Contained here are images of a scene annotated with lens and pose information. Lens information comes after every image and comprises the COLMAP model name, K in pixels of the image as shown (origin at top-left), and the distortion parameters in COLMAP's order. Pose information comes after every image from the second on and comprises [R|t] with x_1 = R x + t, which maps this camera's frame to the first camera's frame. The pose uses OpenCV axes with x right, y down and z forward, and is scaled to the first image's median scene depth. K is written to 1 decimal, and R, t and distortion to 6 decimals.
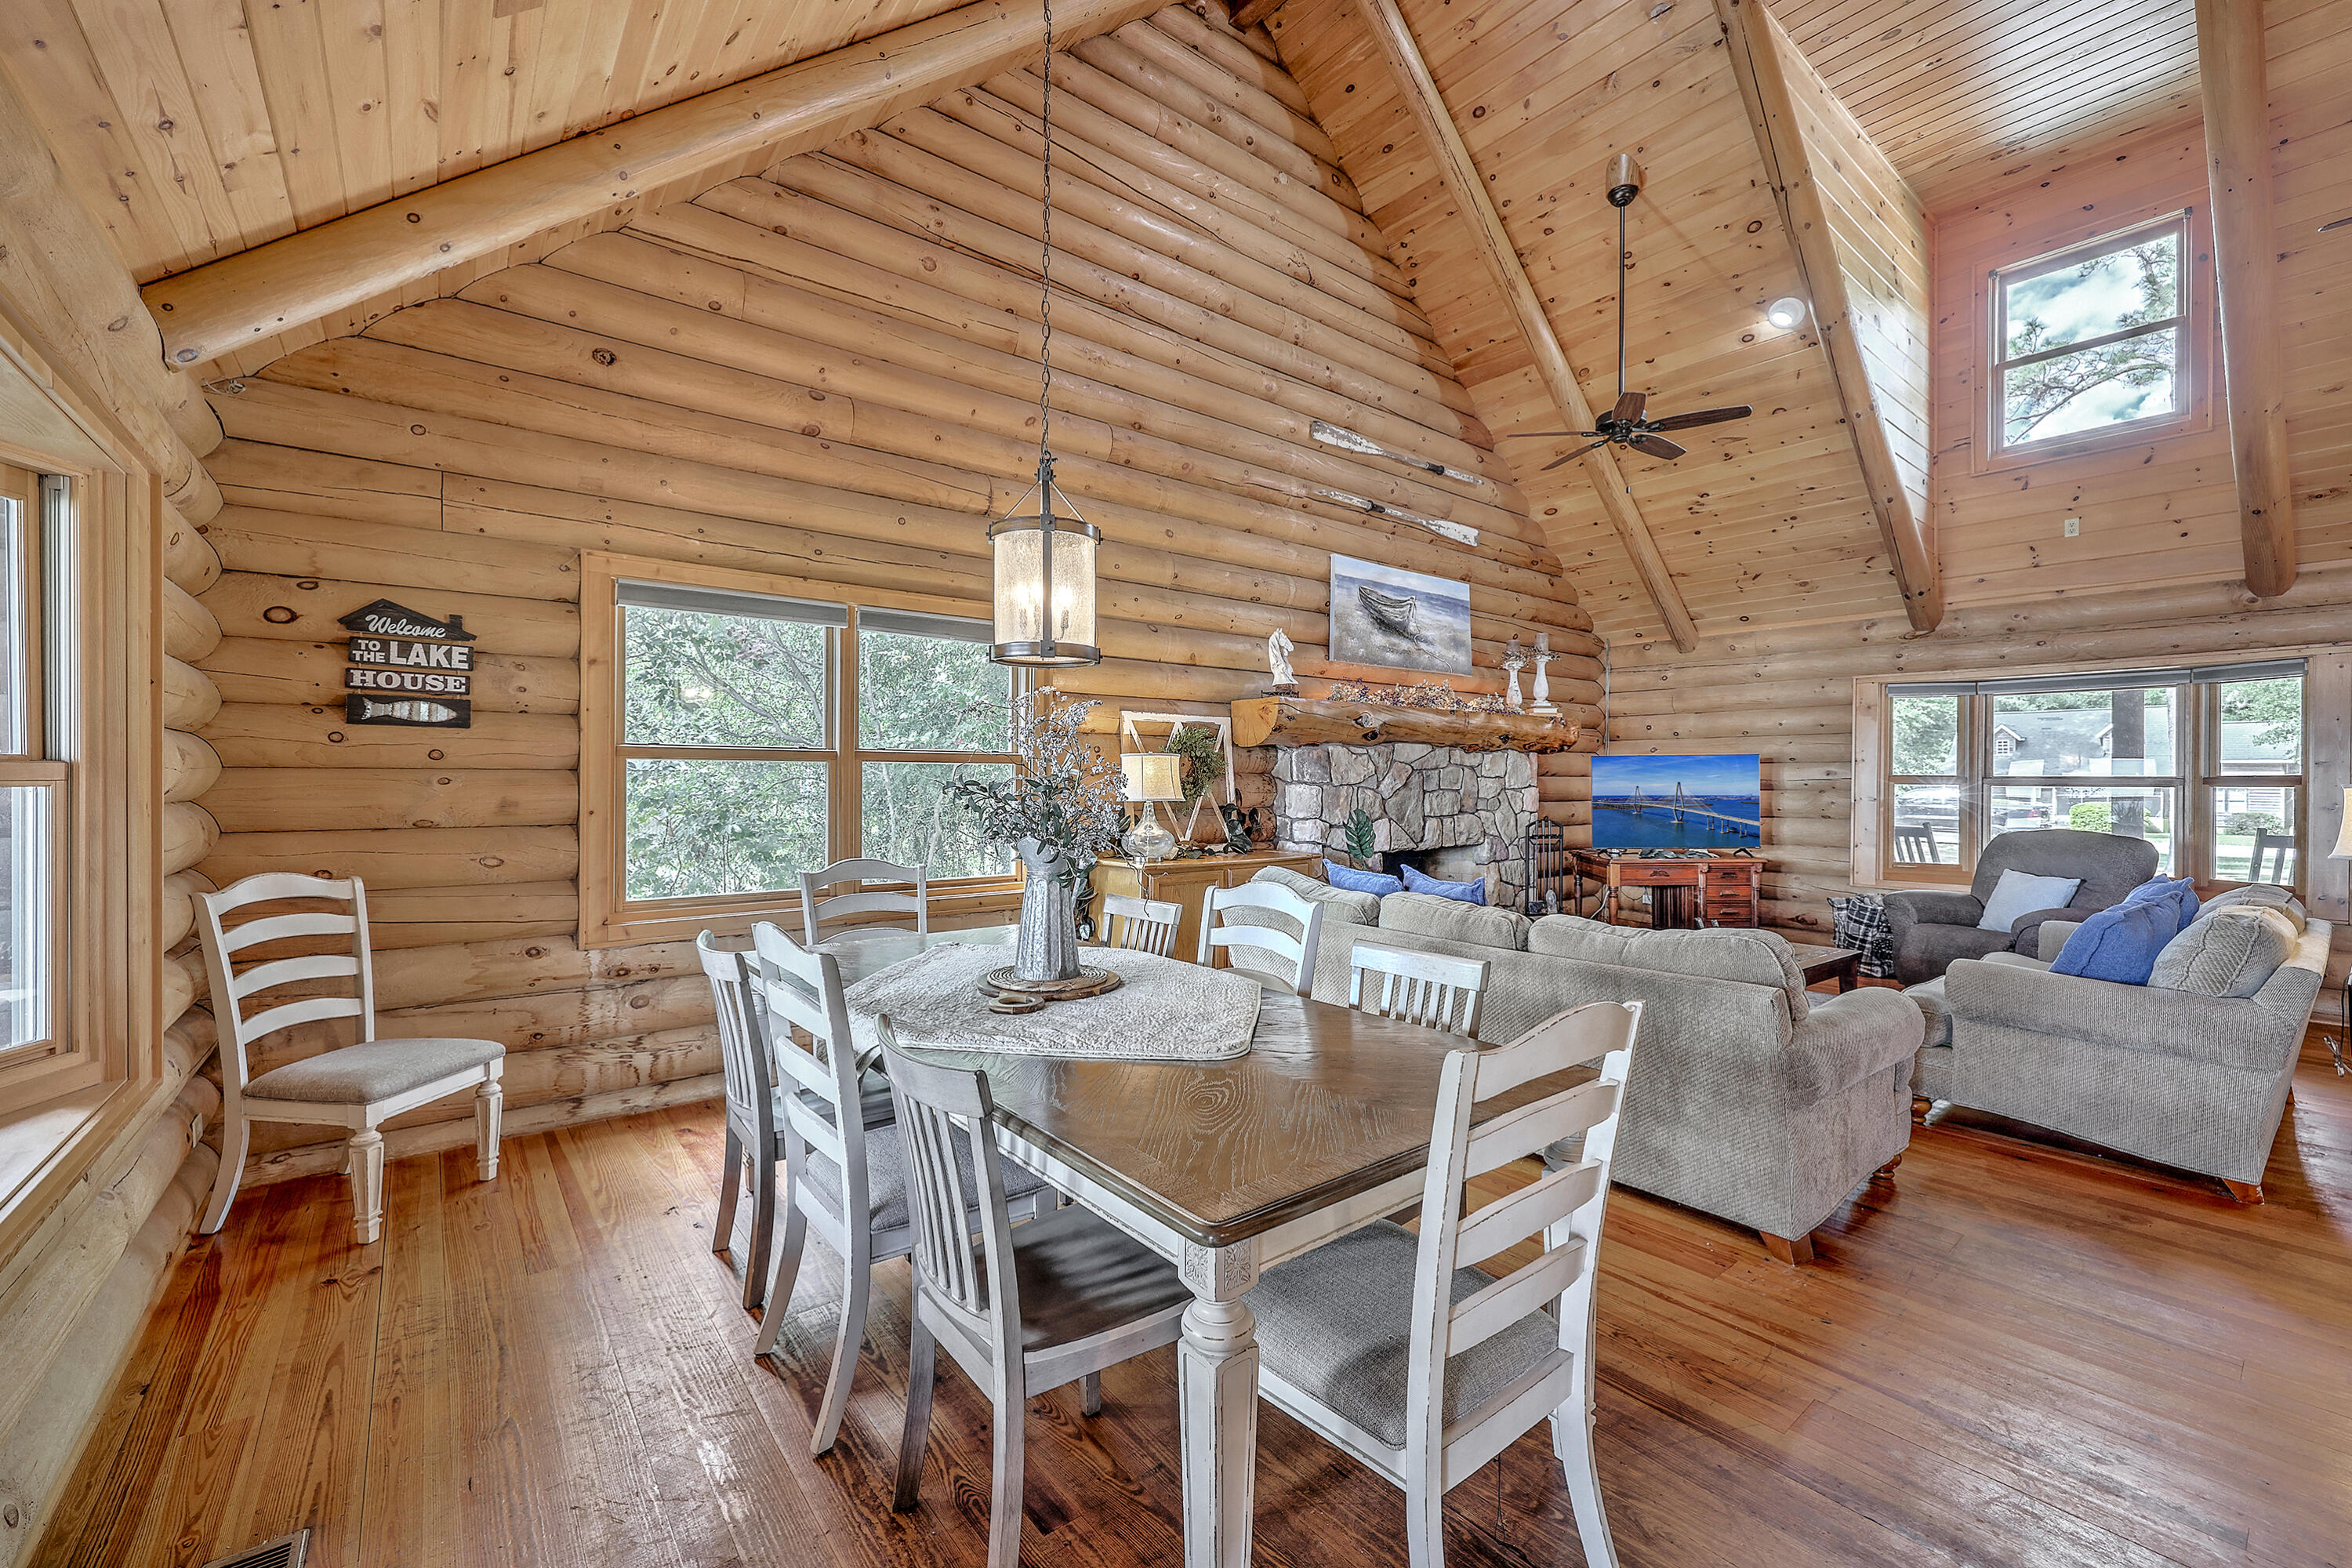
lens RADIAL K [[949.3, 0, 1181.4], [0, 949.3, 778.2], [0, 0, 1]] dist [-0.000412, -0.000219]
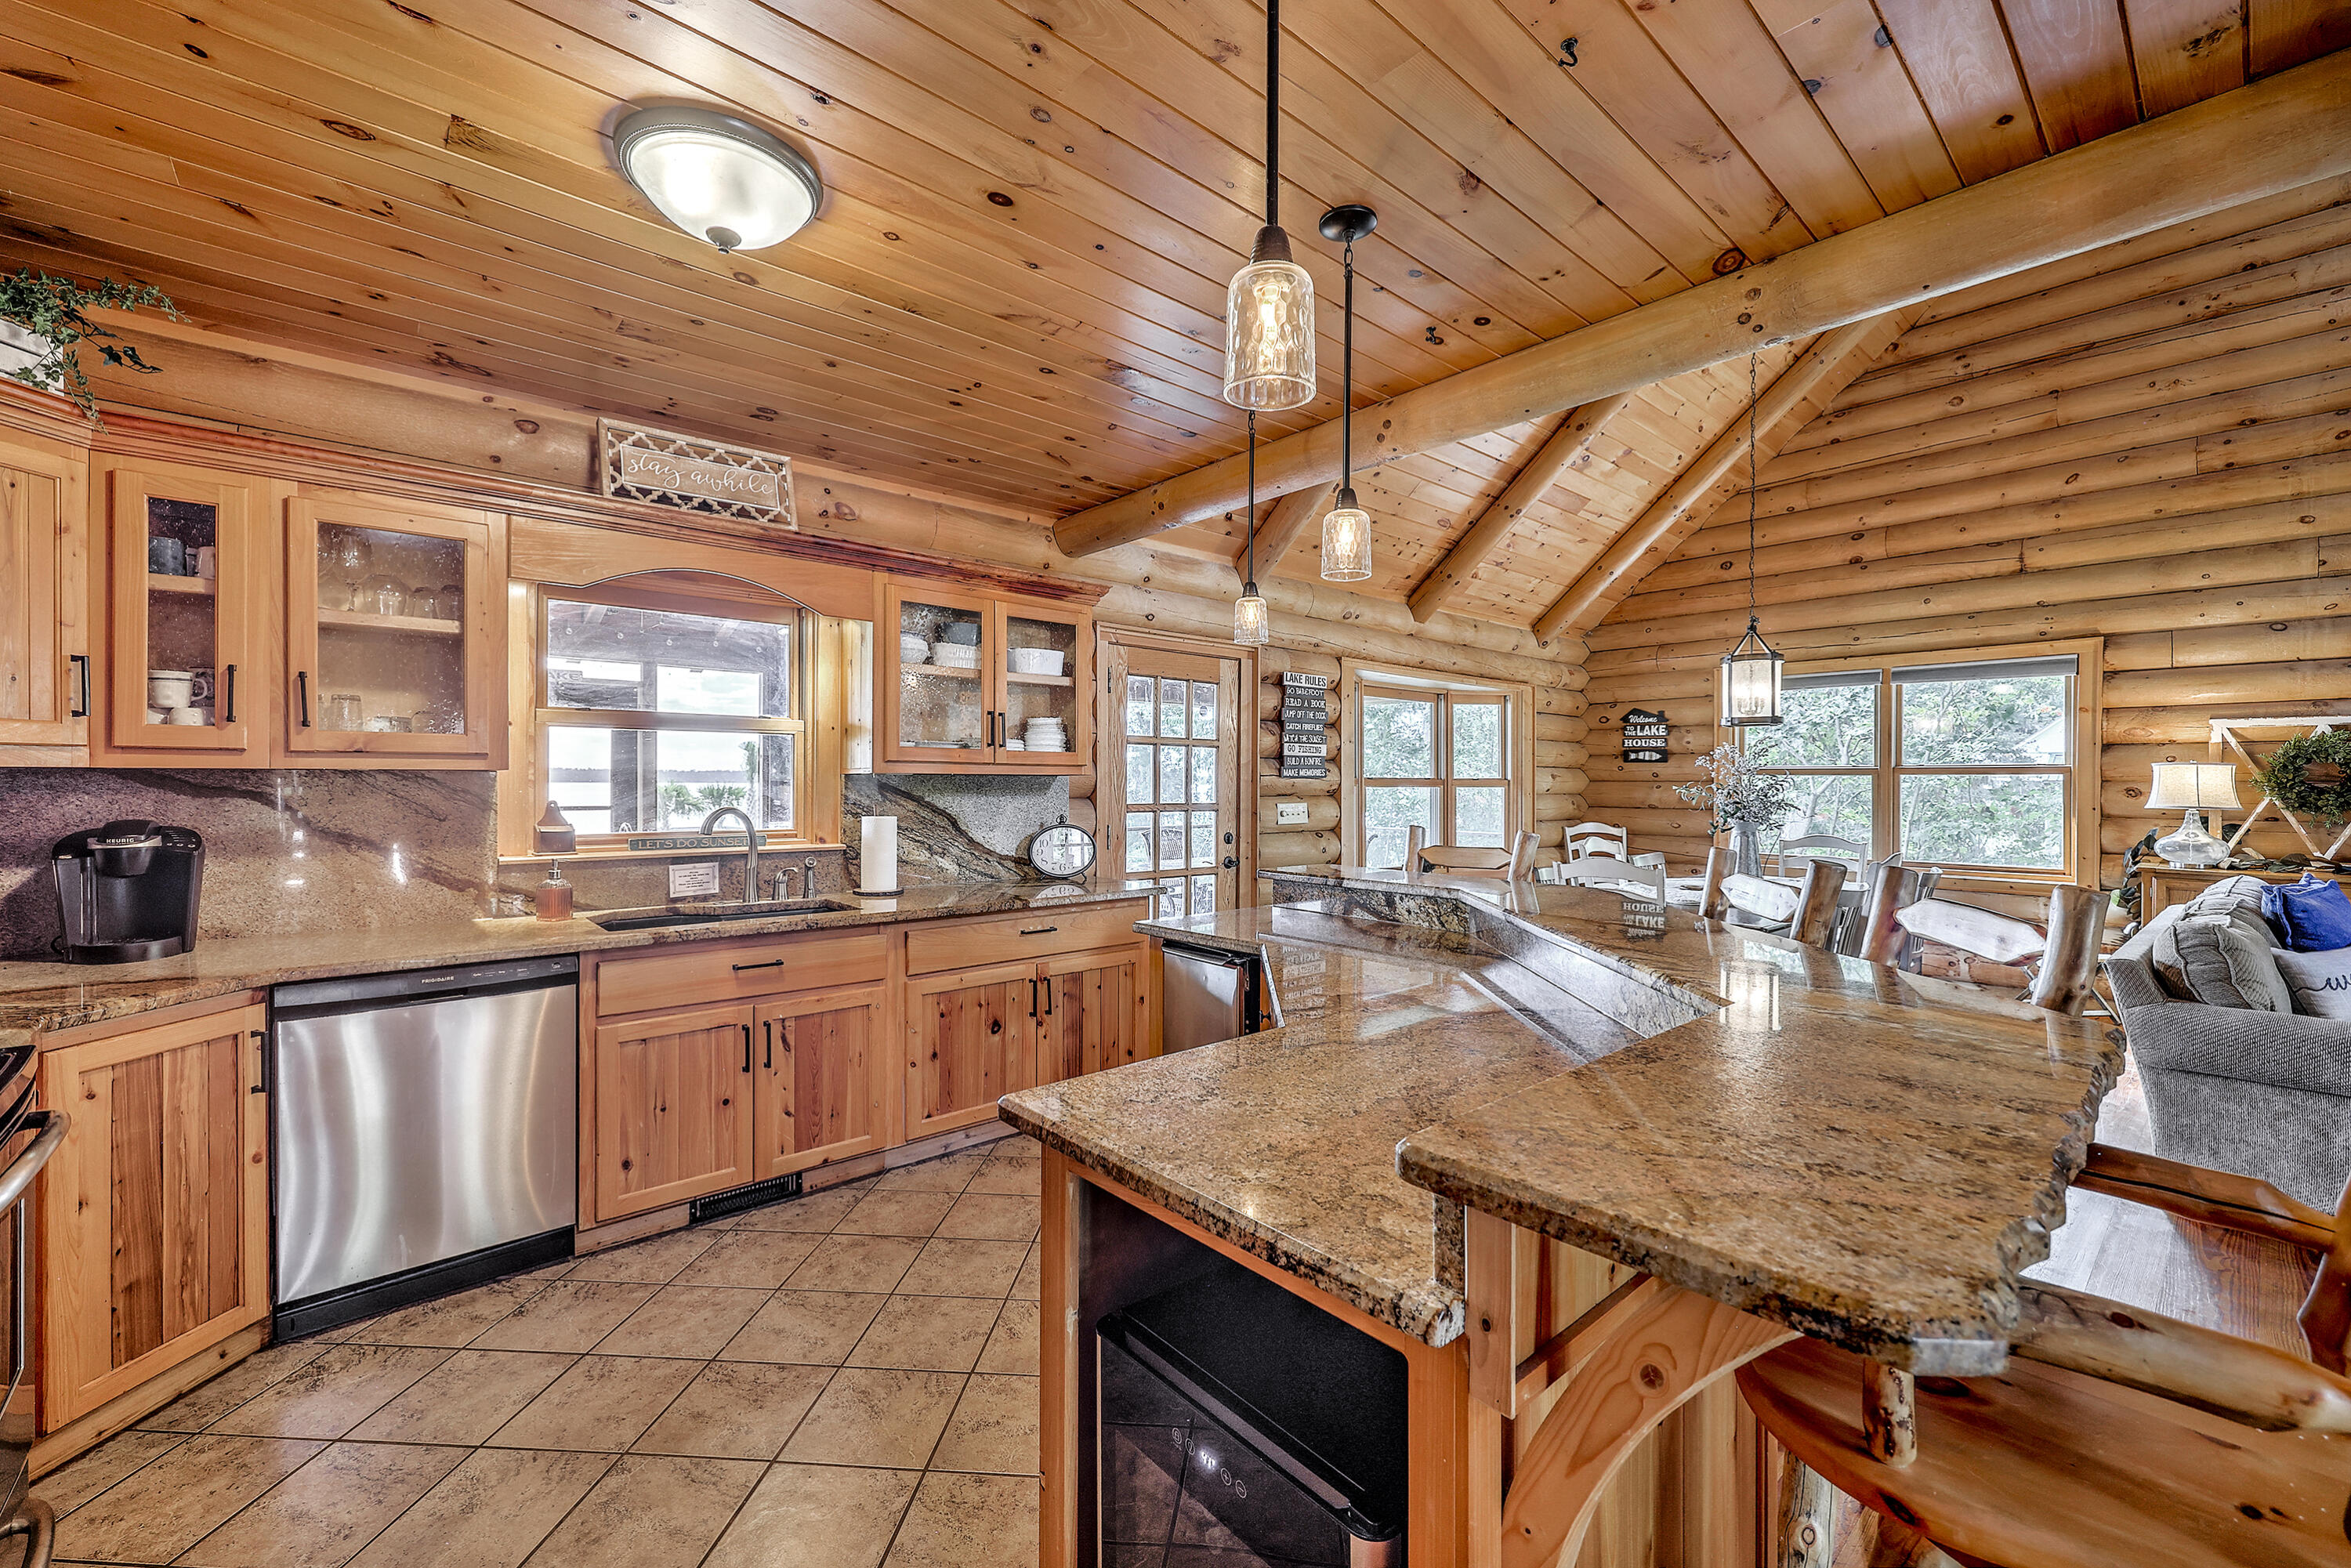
lens RADIAL K [[938.6, 0, 1175.5], [0, 938.6, 784.0], [0, 0, 1]] dist [-0.001472, -0.000316]
pose [[0.035773, -0.003436, -0.999354, 0.708669], [-0.006423, 0.999973, -0.003668, 0.006034], [0.999339, 0.006550, 0.035750, -0.100102]]
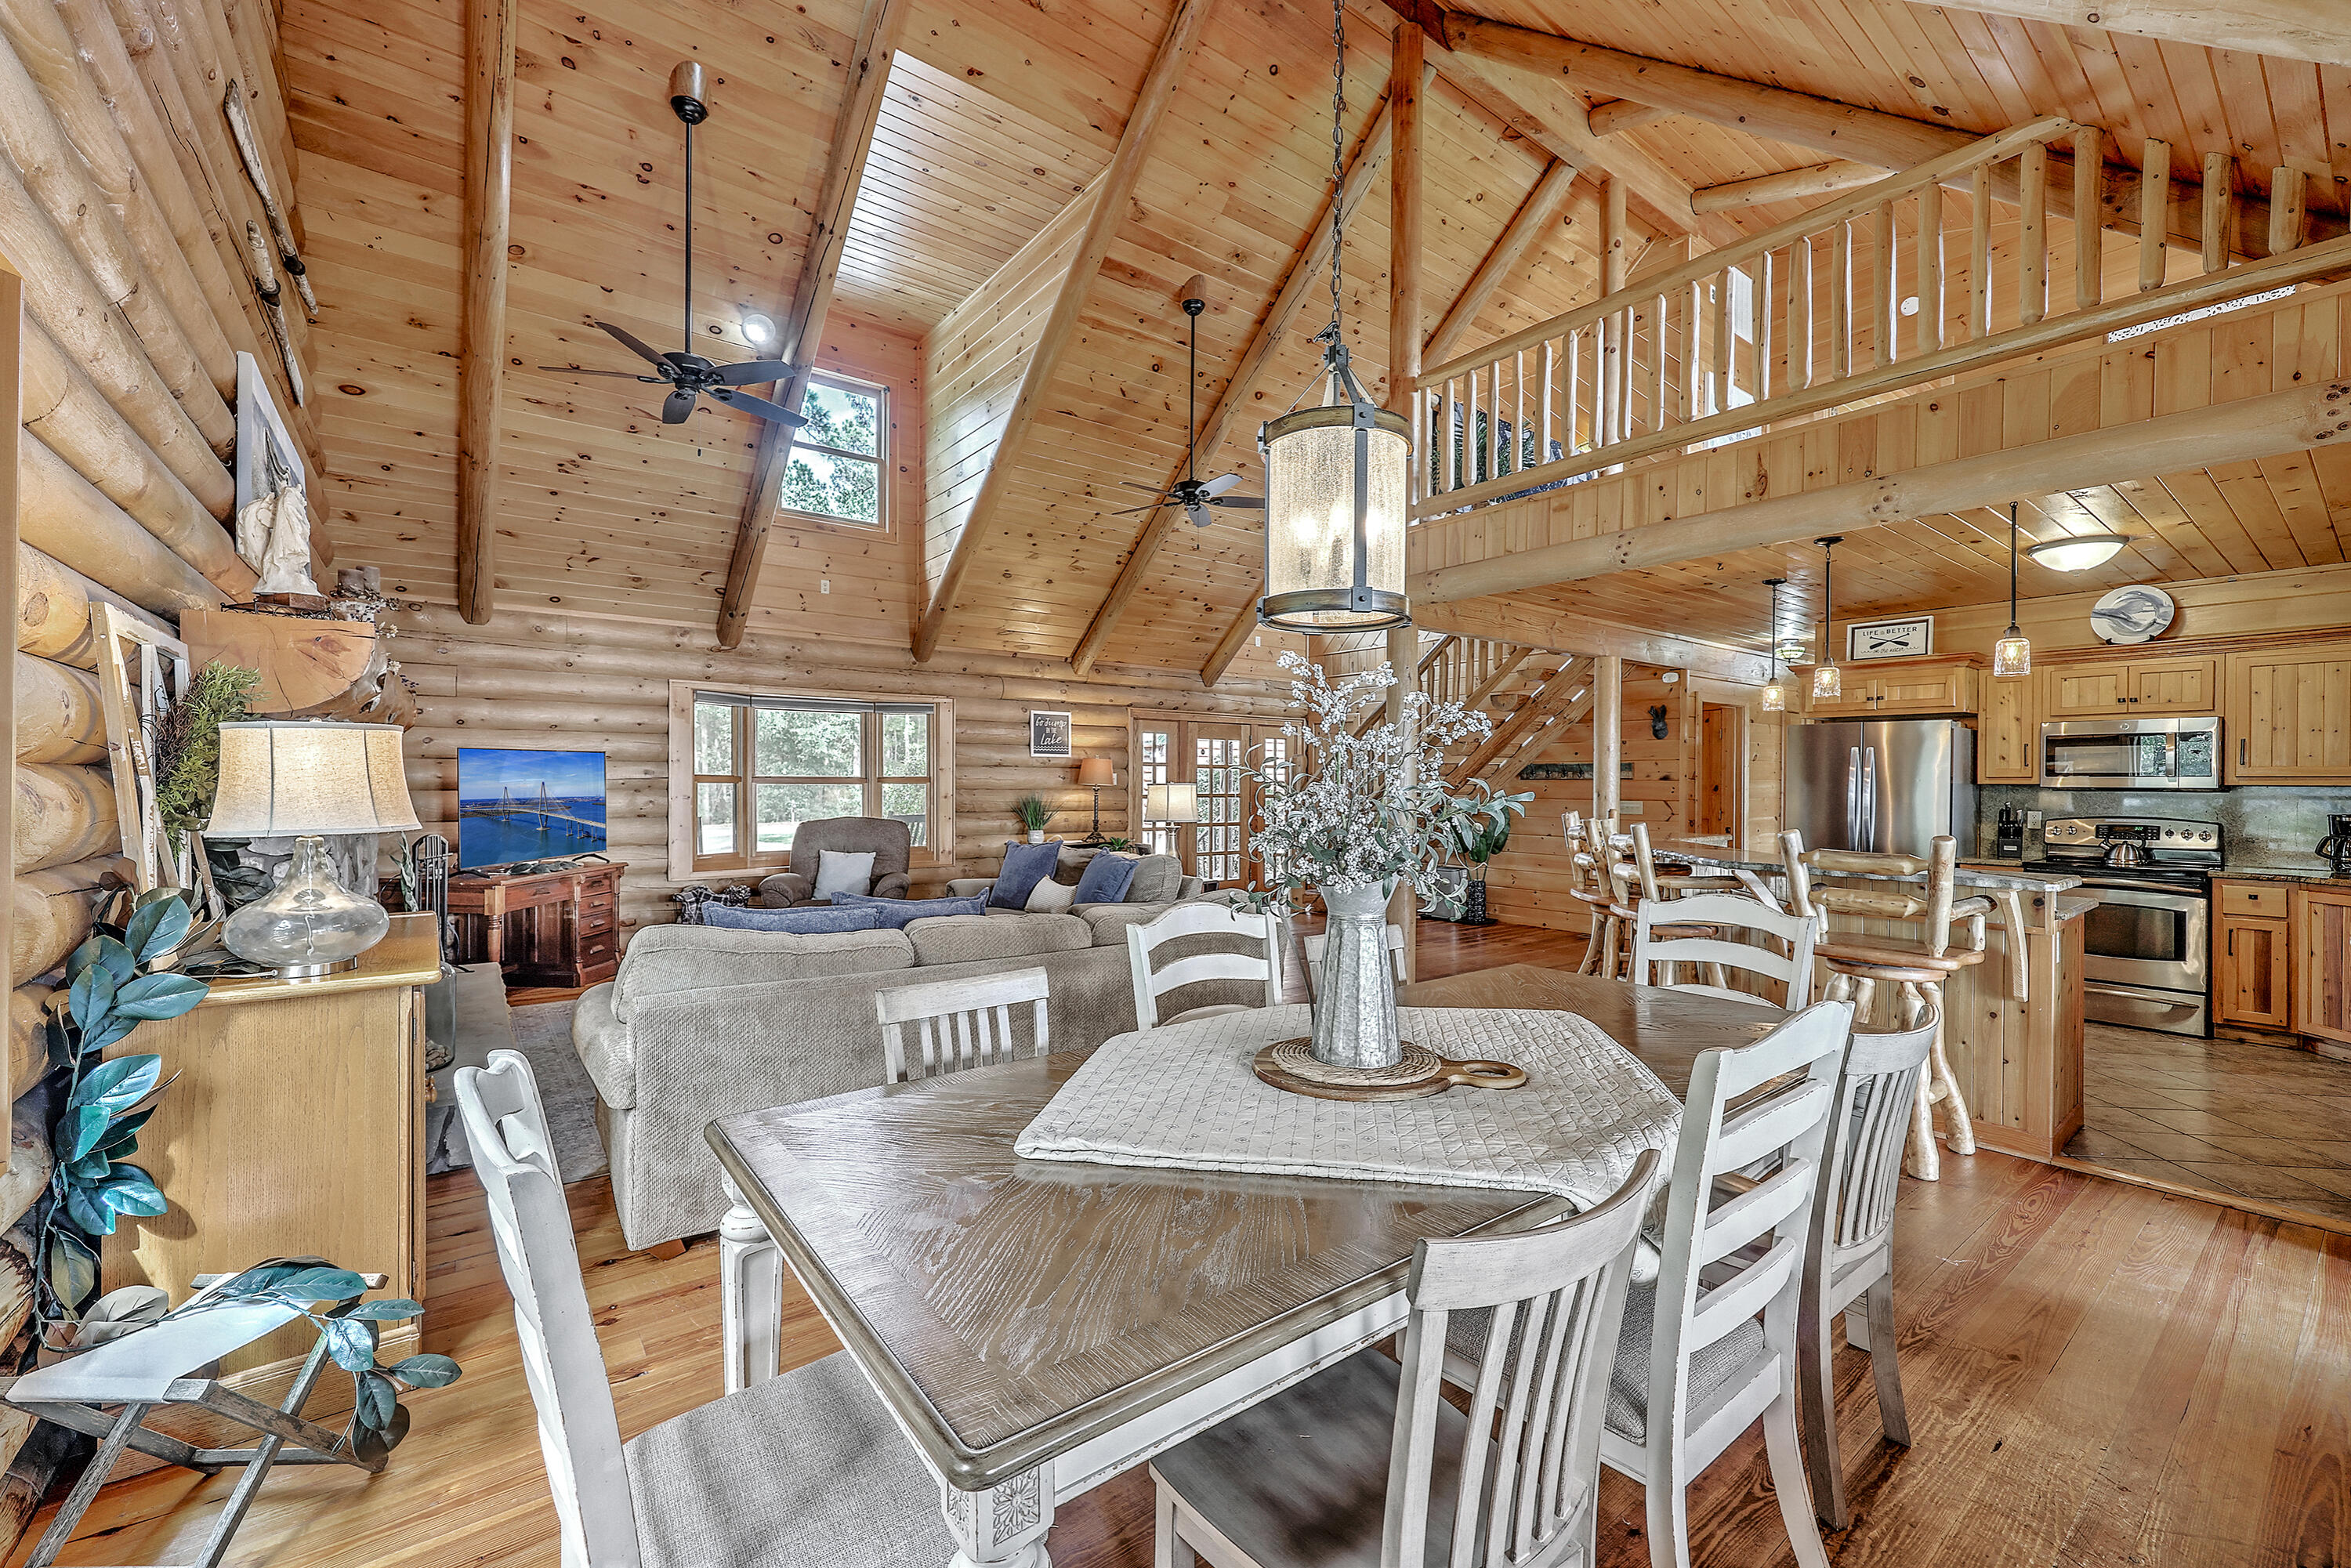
lens RADIAL K [[951.3, 0, 1177.9], [0, 951.3, 787.8], [0, 0, 1]] dist [0.001209, 0.000343]
pose [[0.020849, -0.009205, 0.999740, -0.344516], [-0.003311, 0.999951, 0.009276, -0.000197], [-0.999777, -0.003503, 0.020818, 0.453220]]
